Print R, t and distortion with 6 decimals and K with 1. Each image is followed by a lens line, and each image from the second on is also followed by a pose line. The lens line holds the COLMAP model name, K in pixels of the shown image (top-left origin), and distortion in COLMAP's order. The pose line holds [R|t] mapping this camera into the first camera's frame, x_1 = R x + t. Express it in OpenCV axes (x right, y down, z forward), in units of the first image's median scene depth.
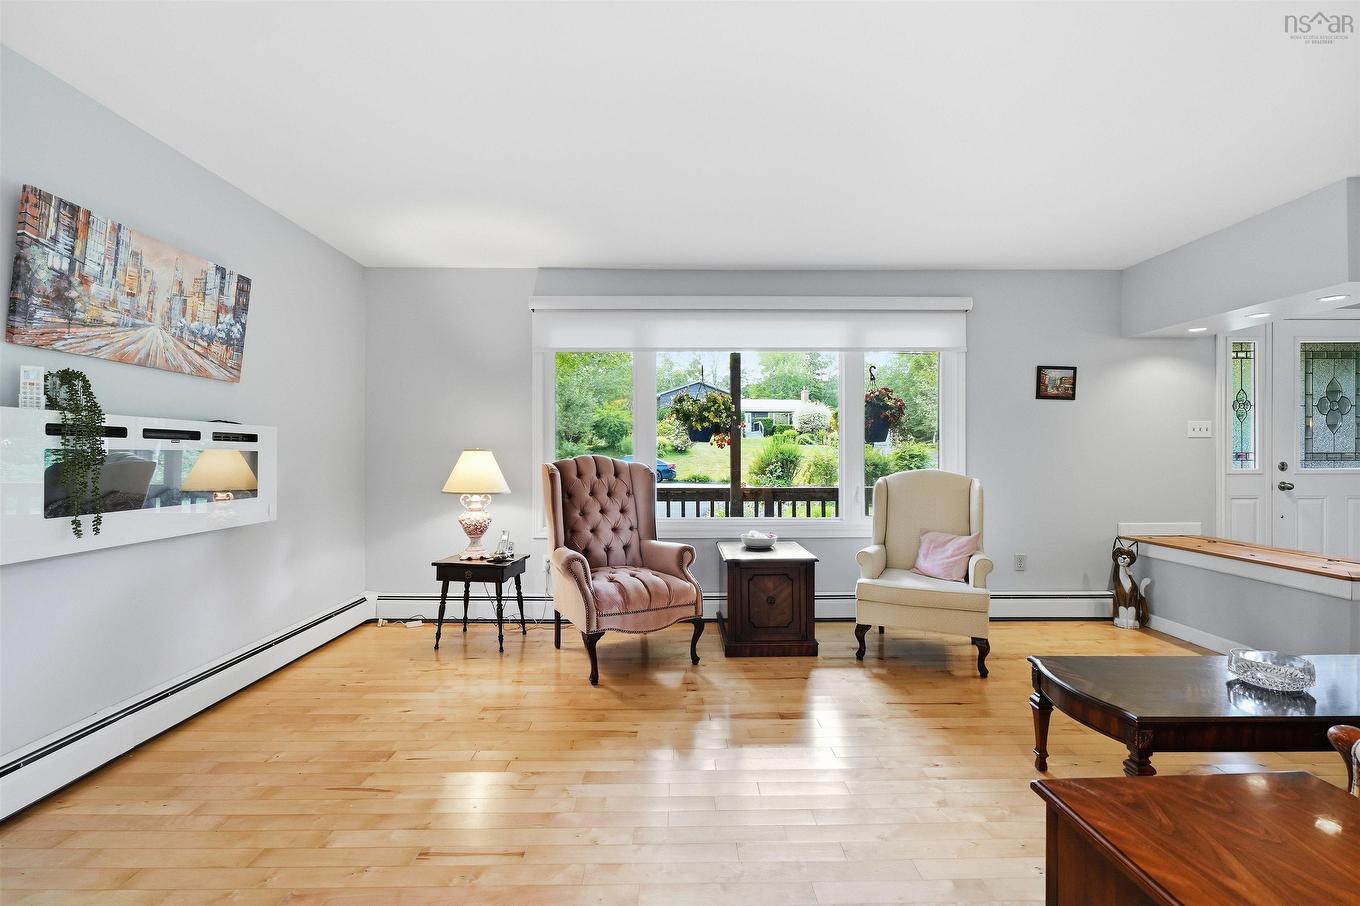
lens RADIAL K [[608.4, 0, 680.0], [0, 608.4, 453.0], [0, 0, 1]] dist [-0.003442, 0.000479]
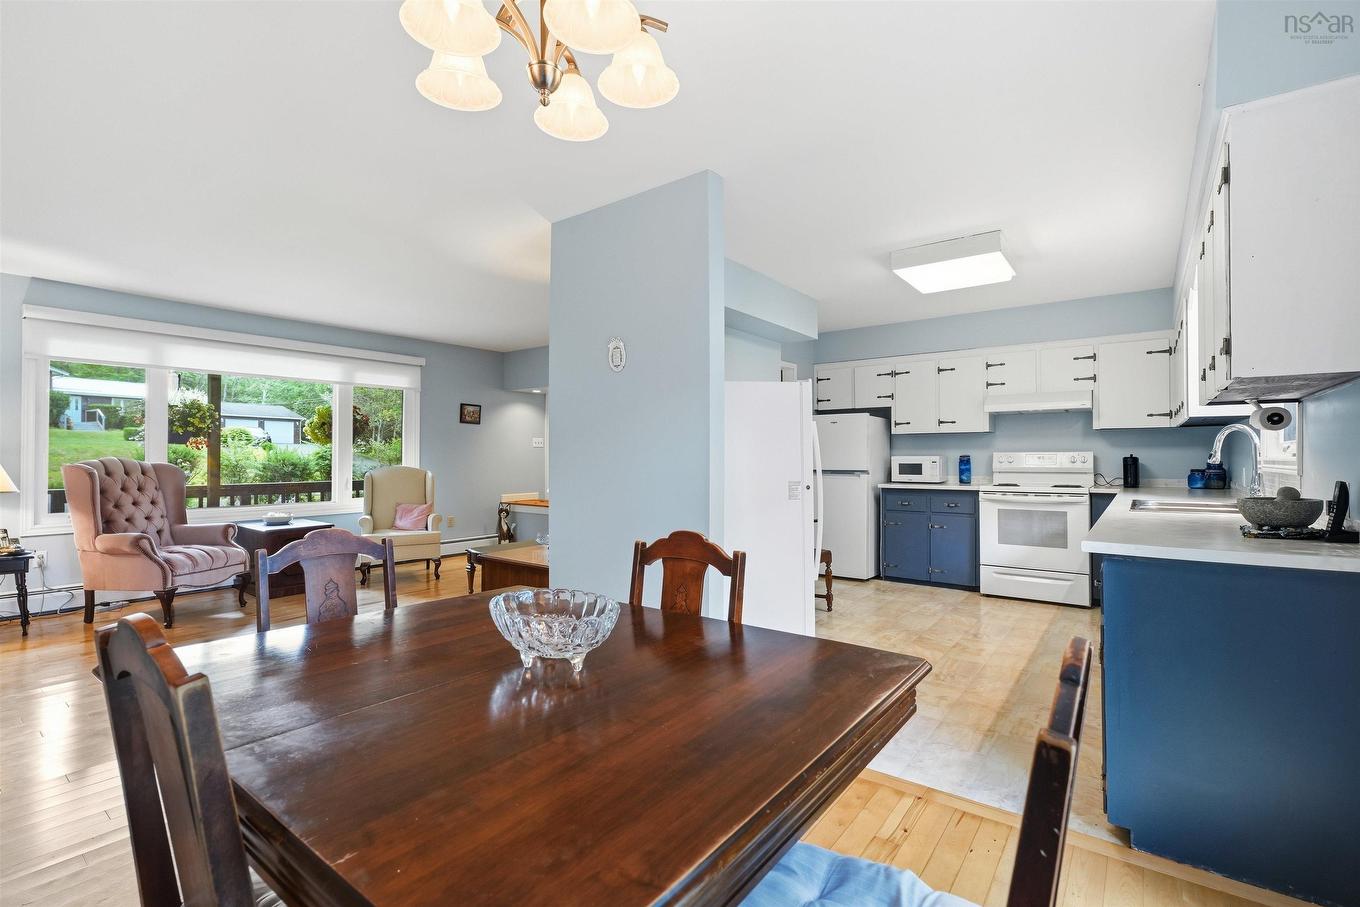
lens RADIAL K [[615.1, 0, 682.6], [0, 615.1, 449.2], [0, 0, 1]] dist [-0.001084, 0.000801]
pose [[0.614680, 0.009539, 0.788719, -0.402714], [-0.005226, 0.999954, -0.008020, -0.006995], [-0.788759, 0.000808, 0.614701, -0.567104]]
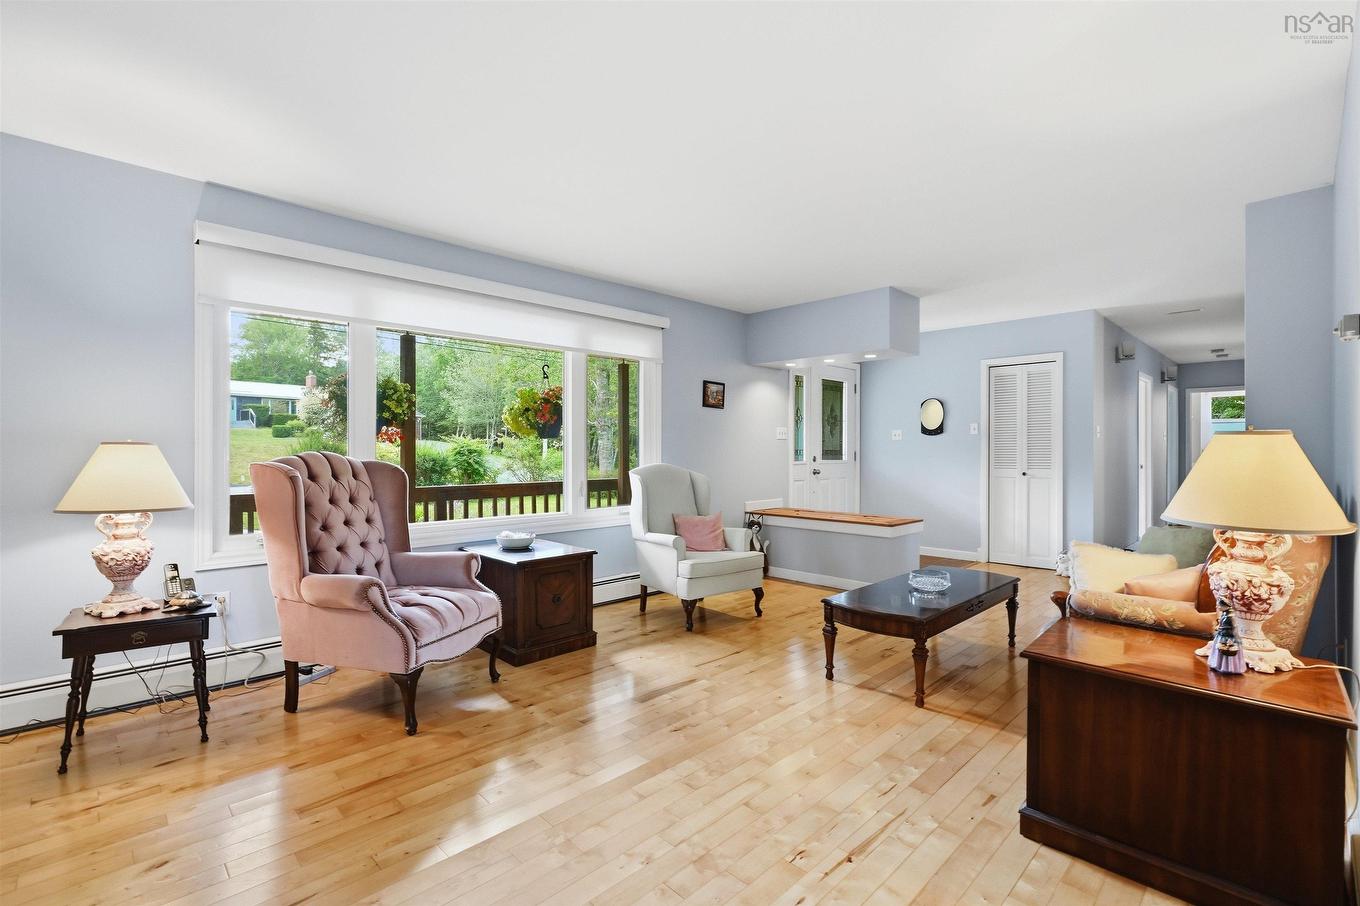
lens RADIAL K [[615.1, 0, 682.6], [0, 615.1, 448.7], [0, 0, 1]] dist [-0.001084, 0.000801]
pose [[0.721972, 0.003265, 0.691914, -0.349037], [-0.003732, 0.999993, -0.000825, -0.000715], [-0.691912, -0.001987, 0.721979, 0.123928]]
